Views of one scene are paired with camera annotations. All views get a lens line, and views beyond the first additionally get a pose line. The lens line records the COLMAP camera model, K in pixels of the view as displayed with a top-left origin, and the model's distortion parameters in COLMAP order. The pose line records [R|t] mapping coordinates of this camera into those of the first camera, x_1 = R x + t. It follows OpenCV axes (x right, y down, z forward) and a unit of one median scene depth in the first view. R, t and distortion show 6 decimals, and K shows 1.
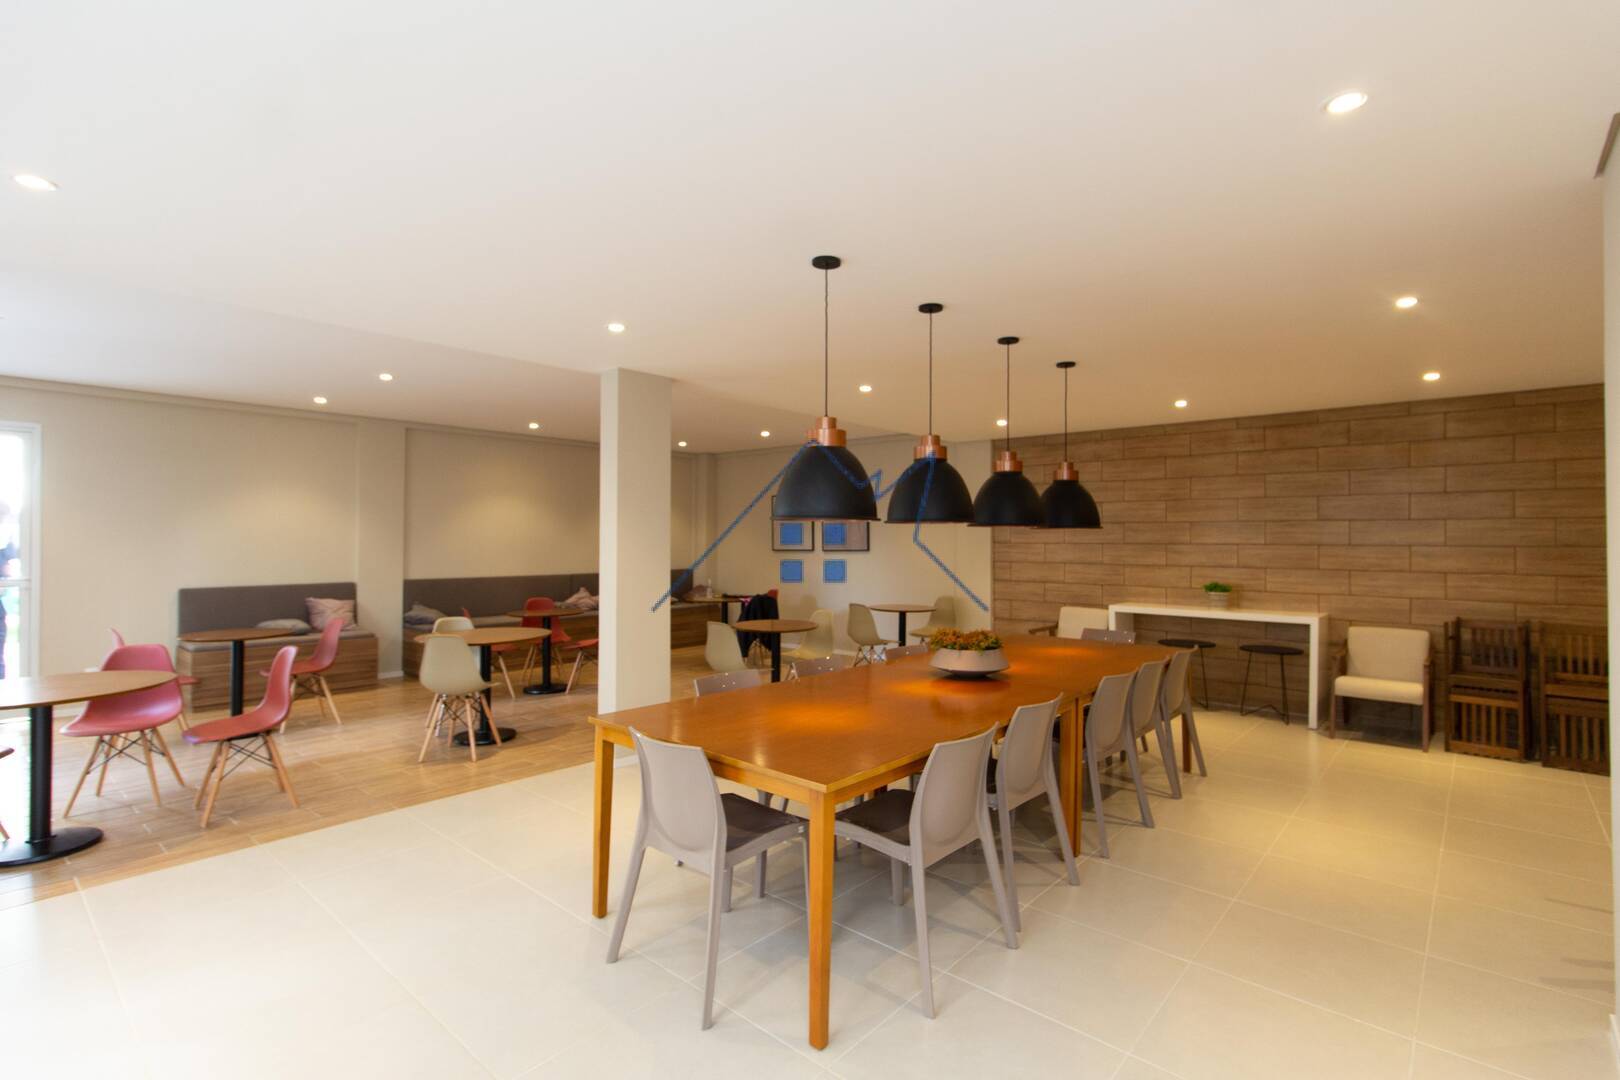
lens RADIAL K [[769.3, 0, 814.9], [0, 769.3, 531.7], [0, 0, 1]] dist [-0.000644, 0.001587]
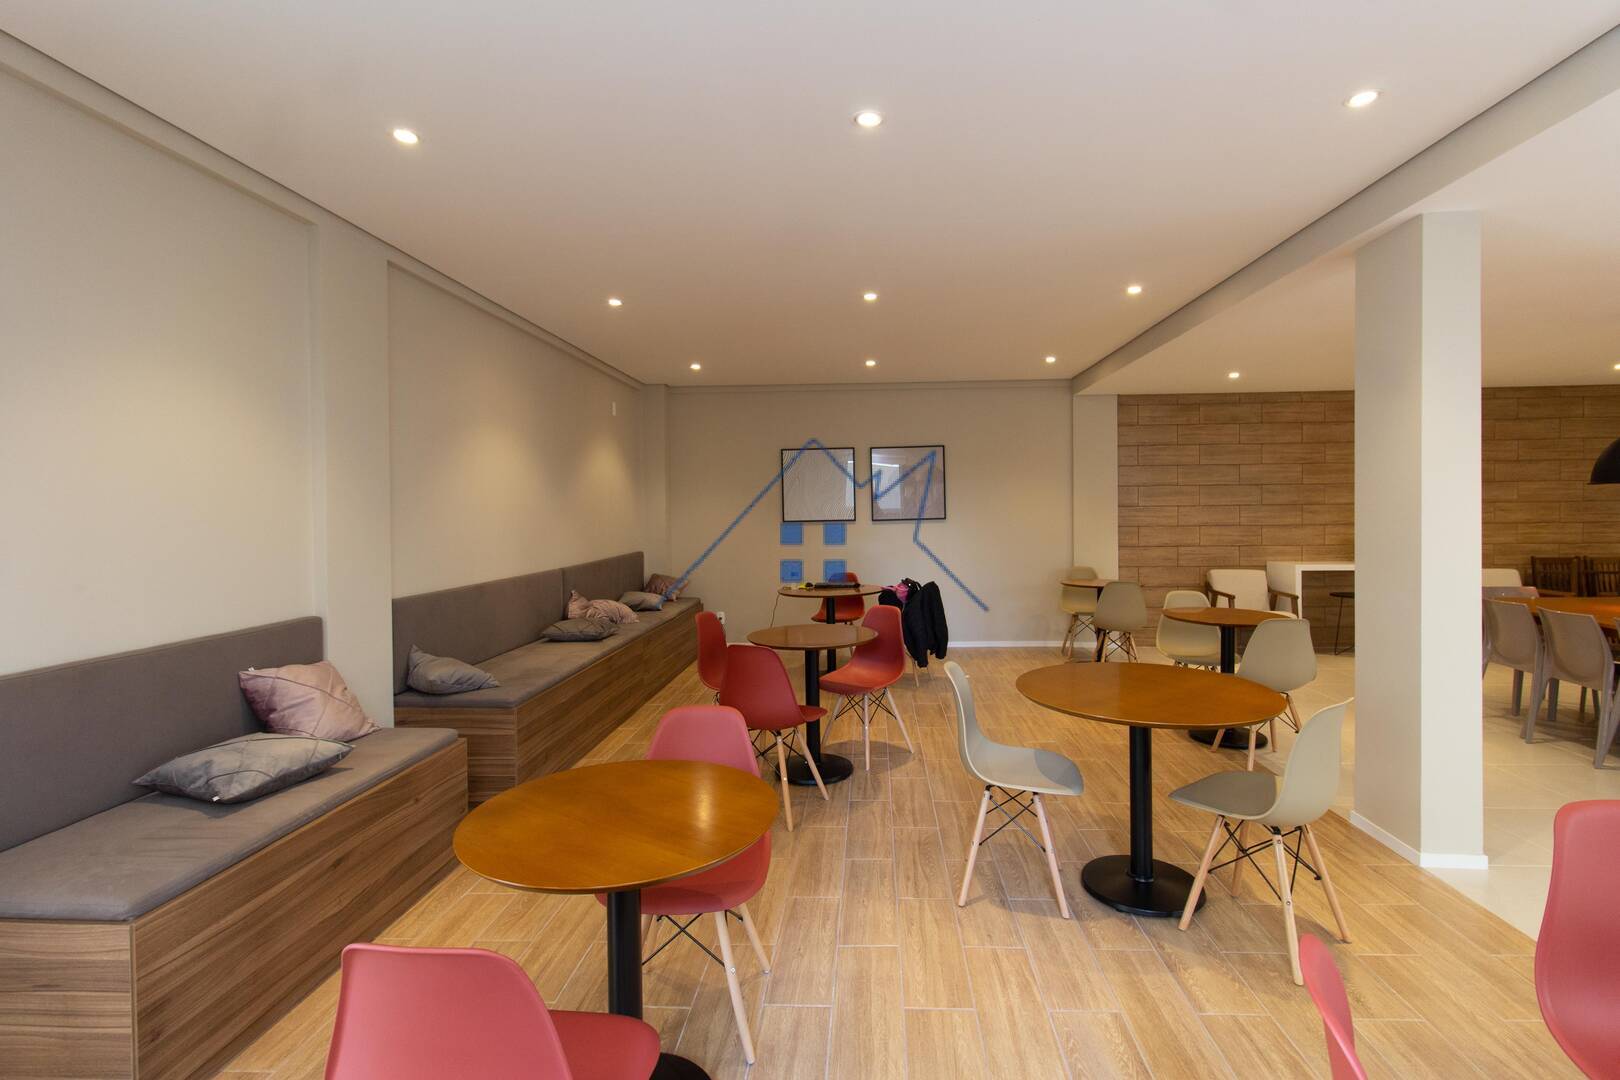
lens RADIAL K [[769.3, 0, 810.2], [0, 769.3, 523.6], [0, 0, 1]] dist [-0.000644, 0.001587]
pose [[0.779083, -0.023344, 0.626486, -0.866863], [0.007965, 0.999594, 0.027341, 0.009124], [-0.626870, -0.016311, 0.778953, 0.695900]]
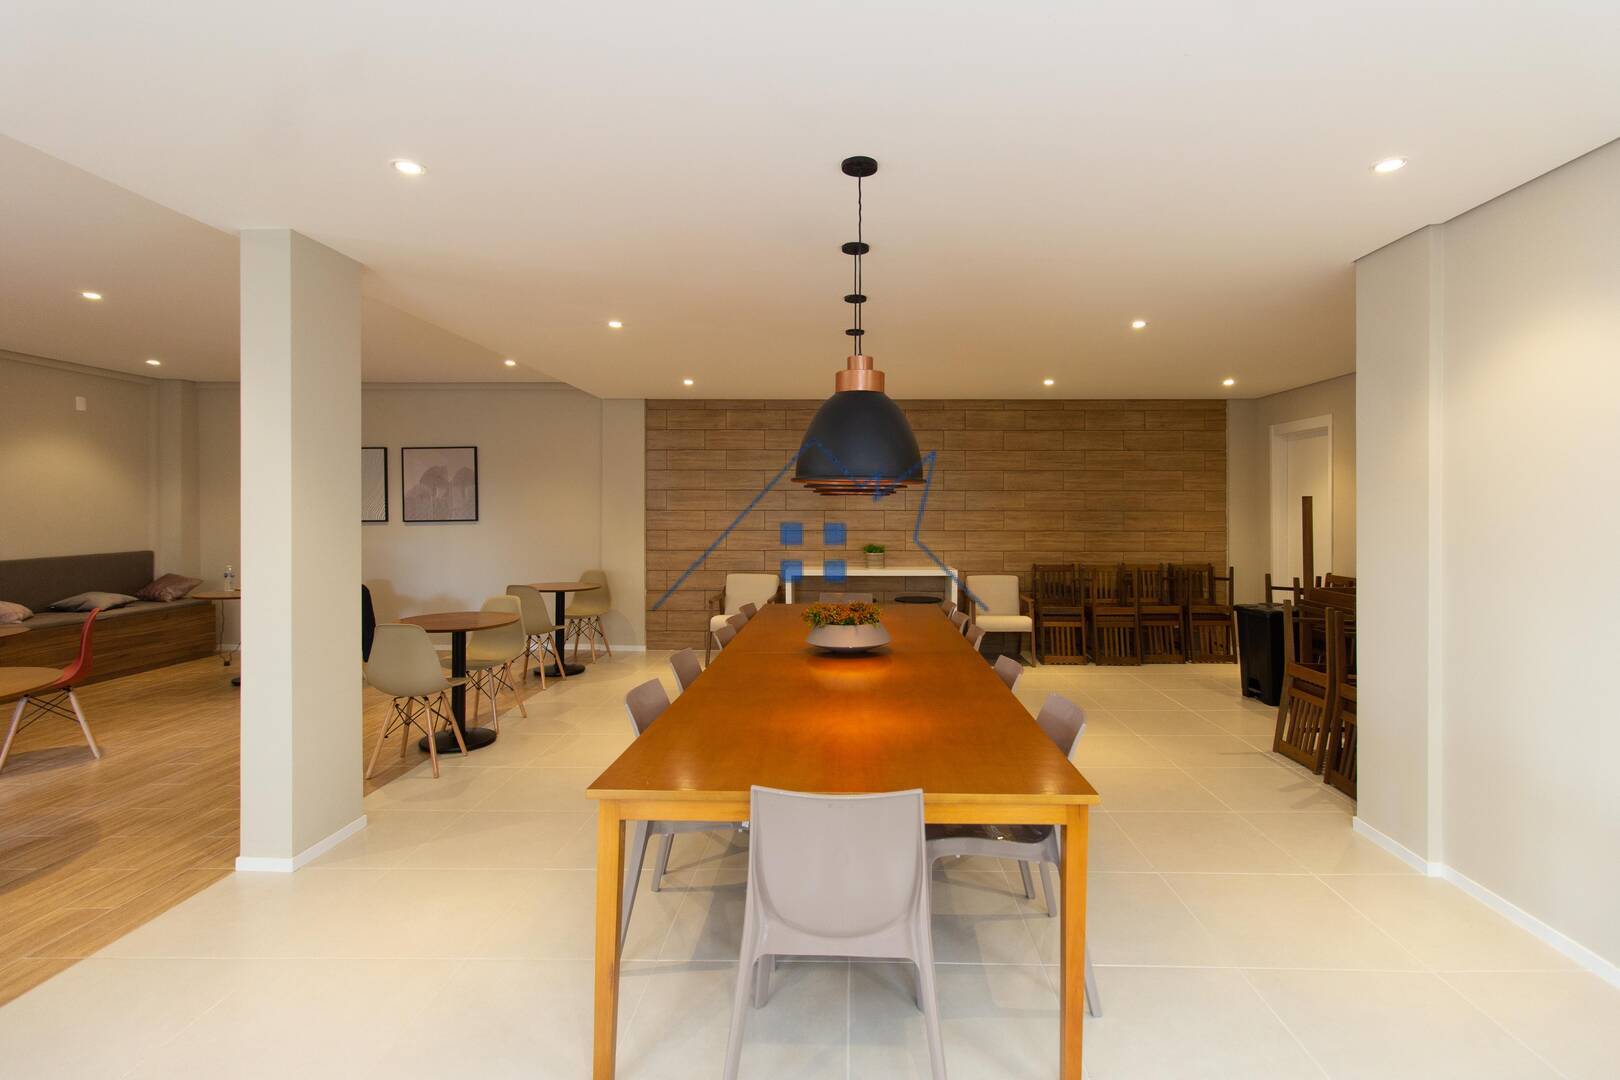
lens RADIAL K [[769.3, 0, 804.9], [0, 769.3, 511.5], [0, 0, 1]] dist [-0.000644, 0.001587]
pose [[0.753788, -0.004713, 0.657101, -0.320431], [-0.005349, 0.999897, 0.013307, 0.003611], [-0.657096, -0.013546, 0.753685, 0.234468]]
